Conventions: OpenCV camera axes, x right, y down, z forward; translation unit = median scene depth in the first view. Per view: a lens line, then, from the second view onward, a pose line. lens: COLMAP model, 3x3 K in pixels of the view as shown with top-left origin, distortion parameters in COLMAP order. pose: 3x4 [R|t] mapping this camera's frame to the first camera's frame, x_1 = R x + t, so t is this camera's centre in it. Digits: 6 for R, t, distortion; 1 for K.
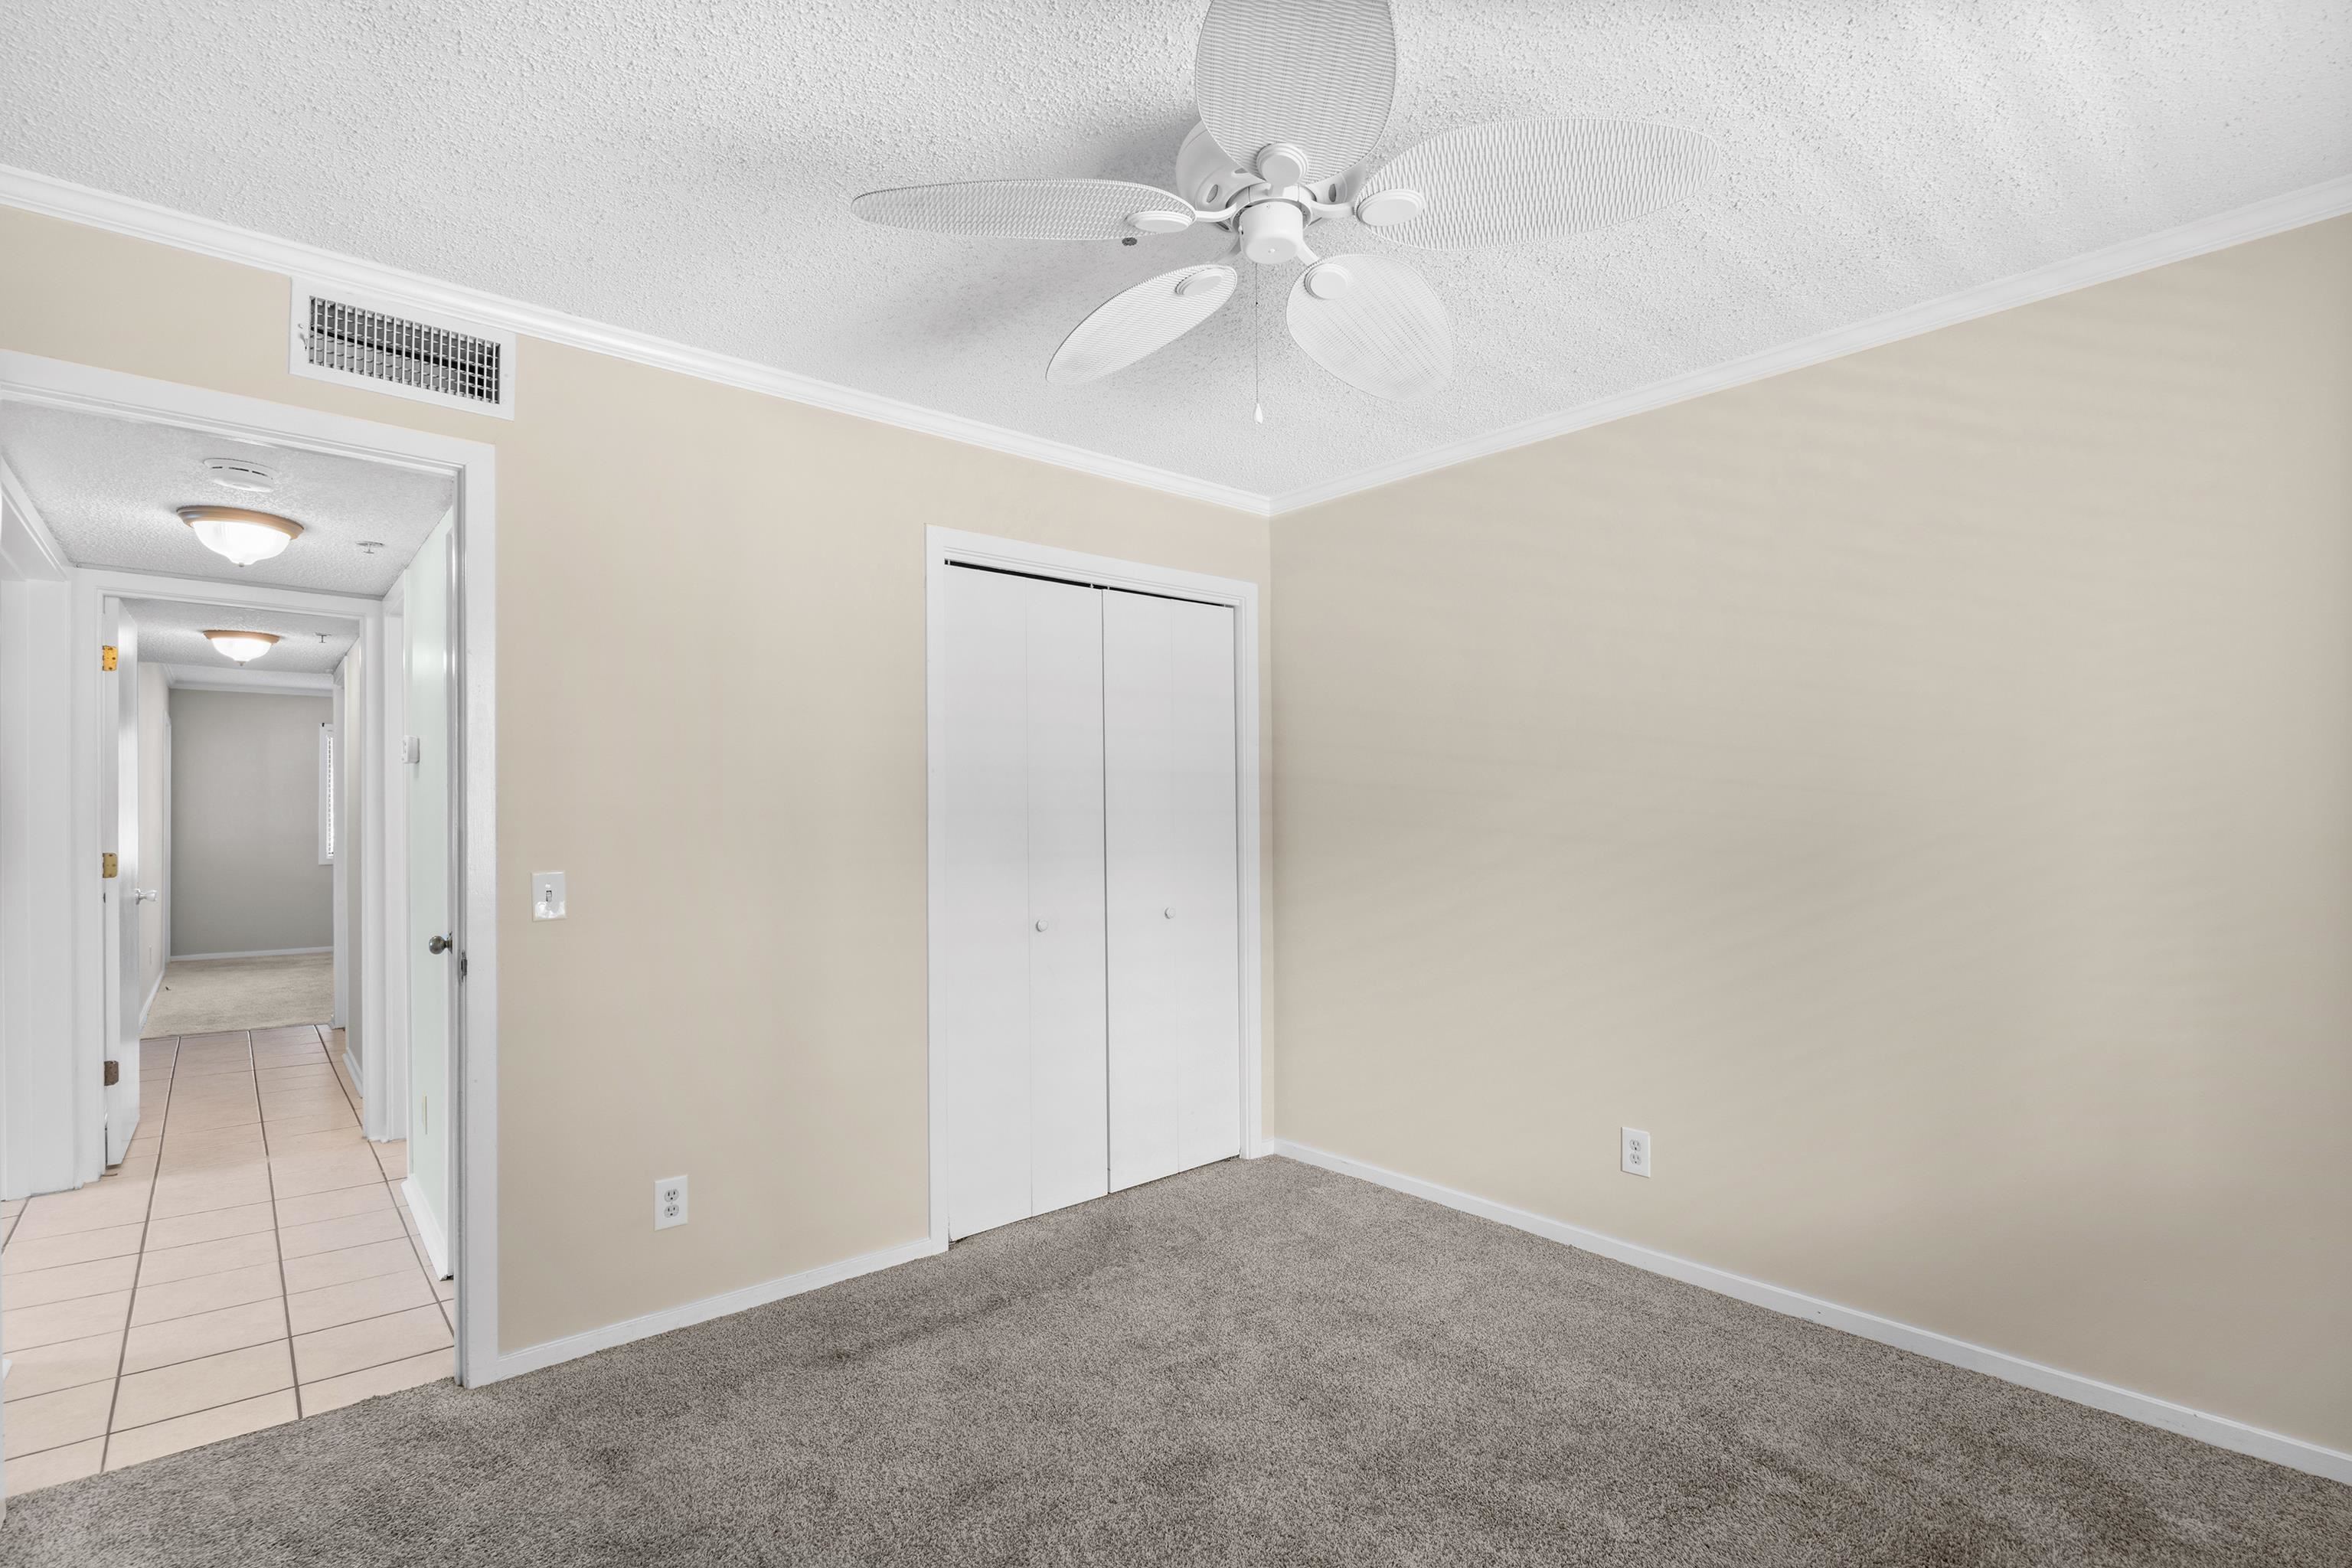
lens RADIAL K [[1090.3, 0, 1172.8], [0, 1090.3, 794.1], [0, 0, 1]] dist [-0.015234, -0.000178]
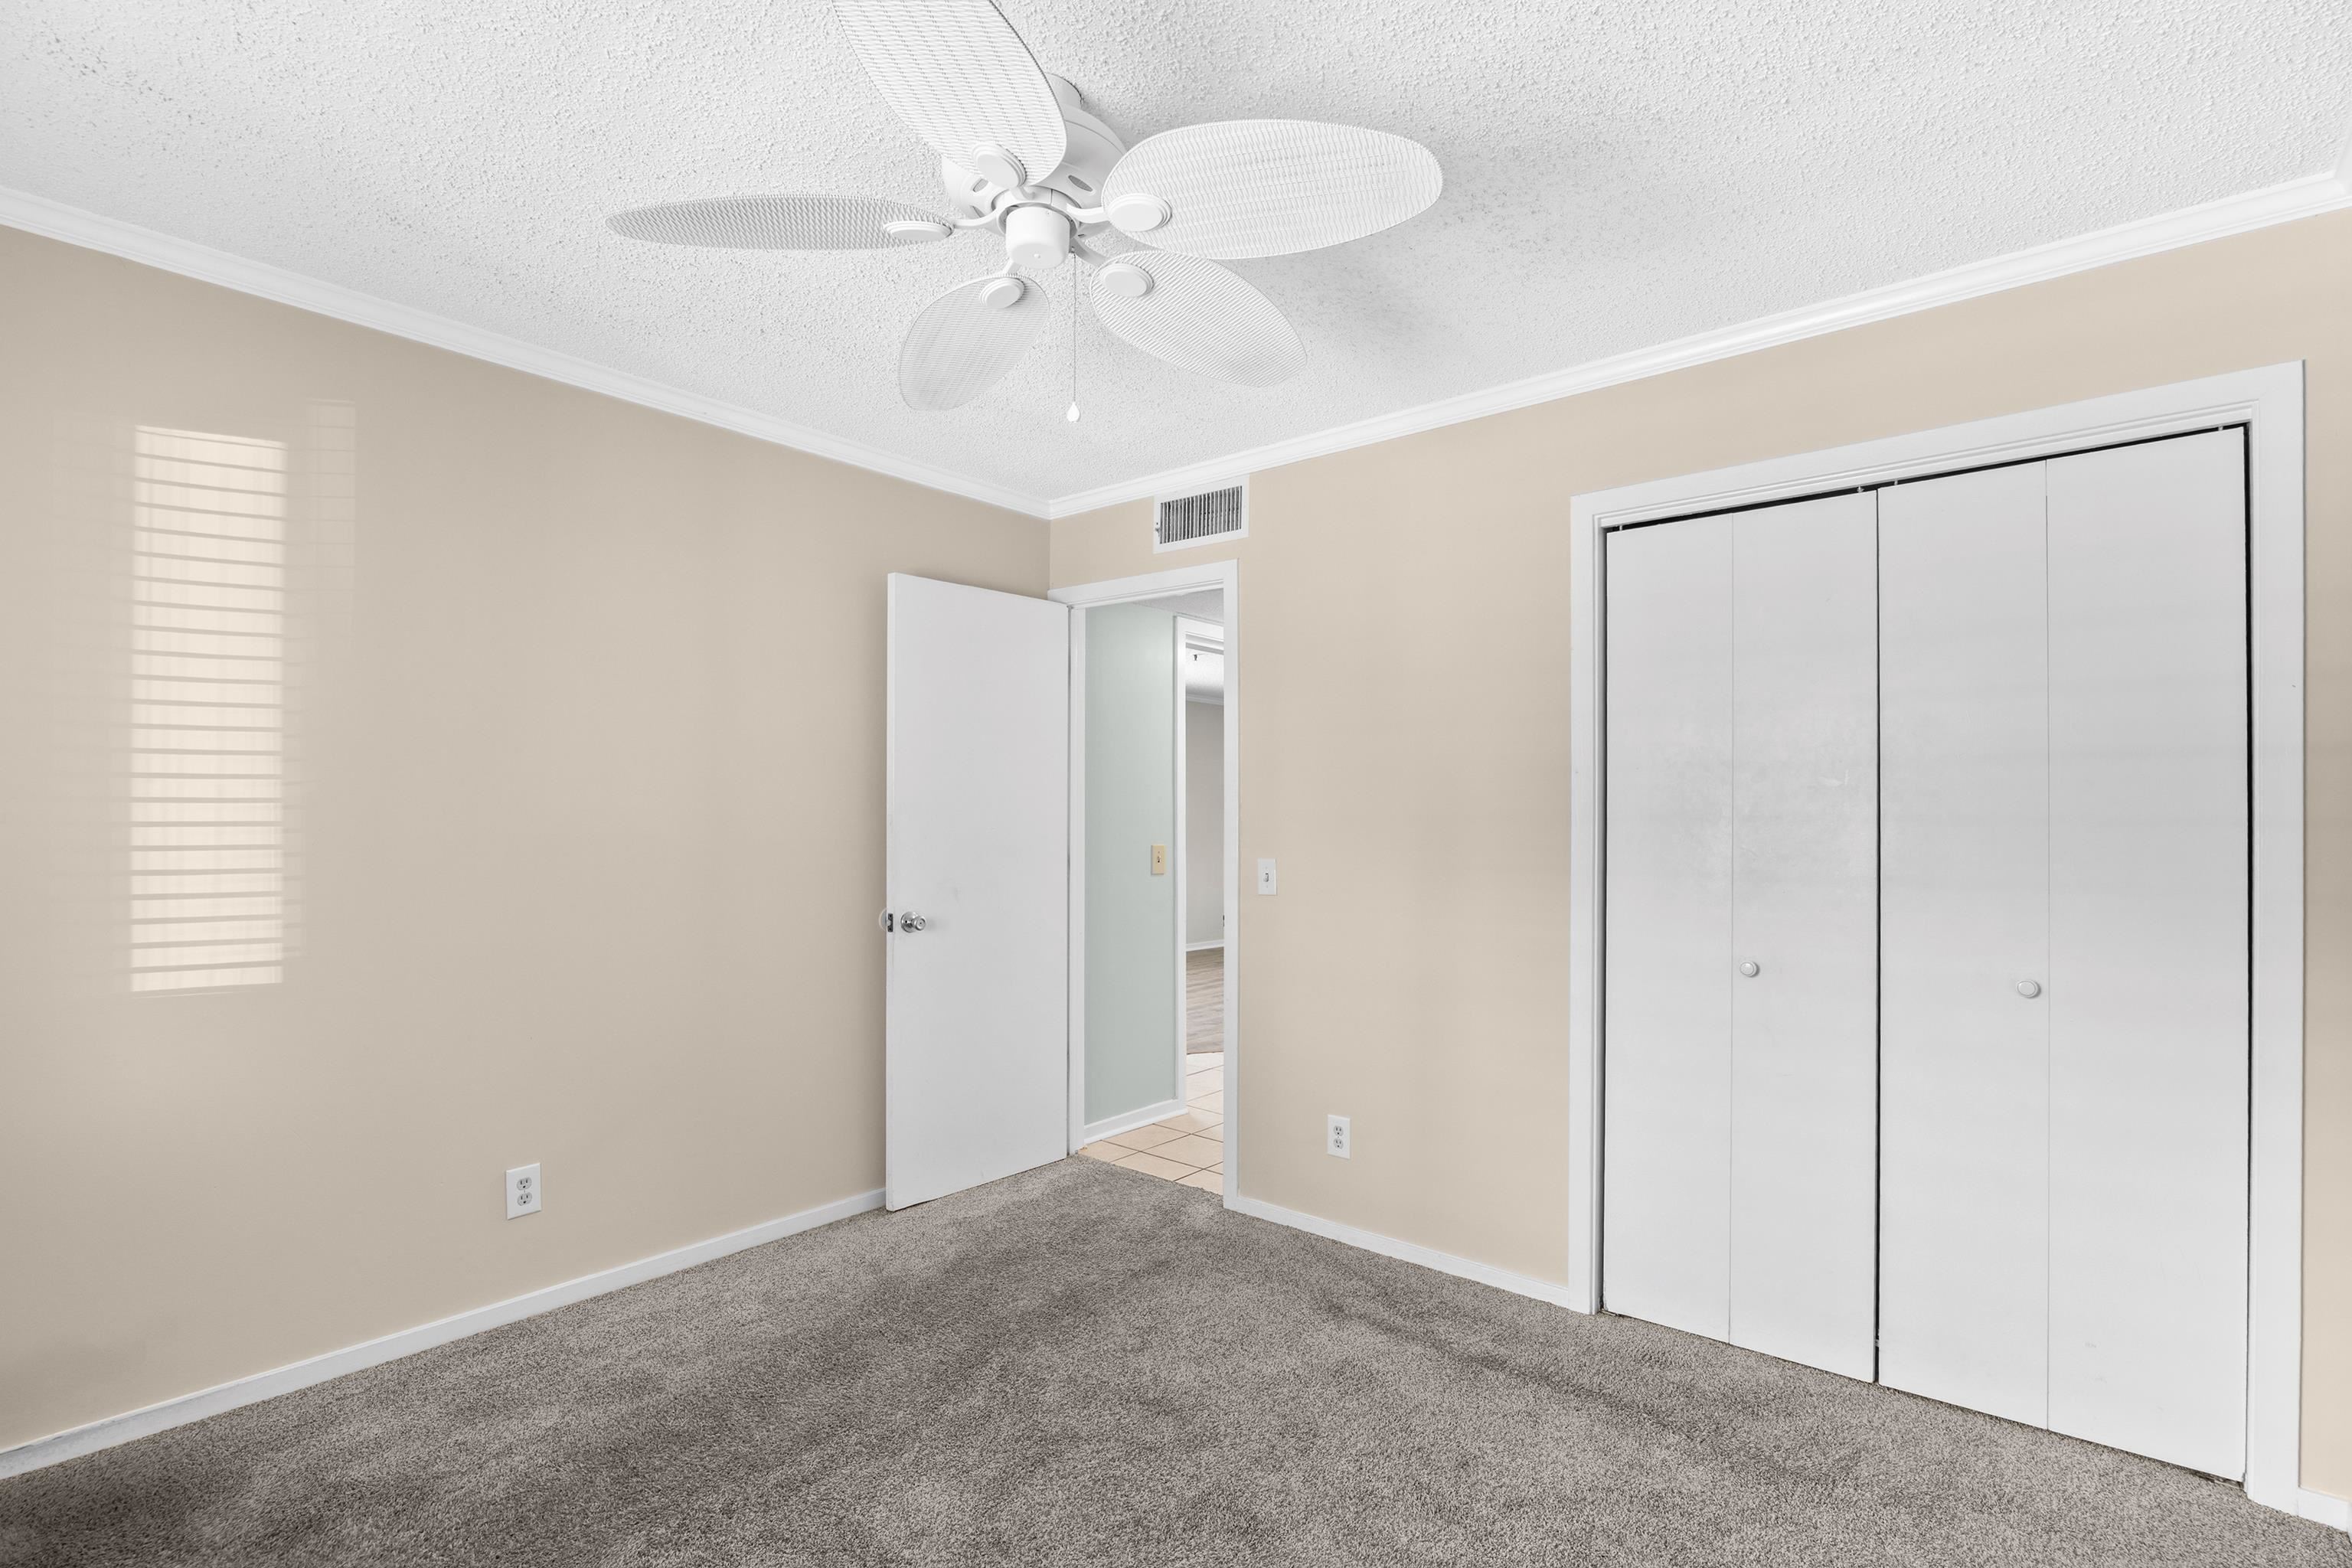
lens RADIAL K [[1090.3, 0, 1182.2], [0, 1090.3, 824.5], [0, 0, 1]] dist [-0.015234, -0.000178]
pose [[0.163589, 0.009664, -0.986481, 0.762874], [0.010332, 0.999880, 0.011509, 0.010021], [0.986474, -0.012075, 0.163470, 0.674037]]
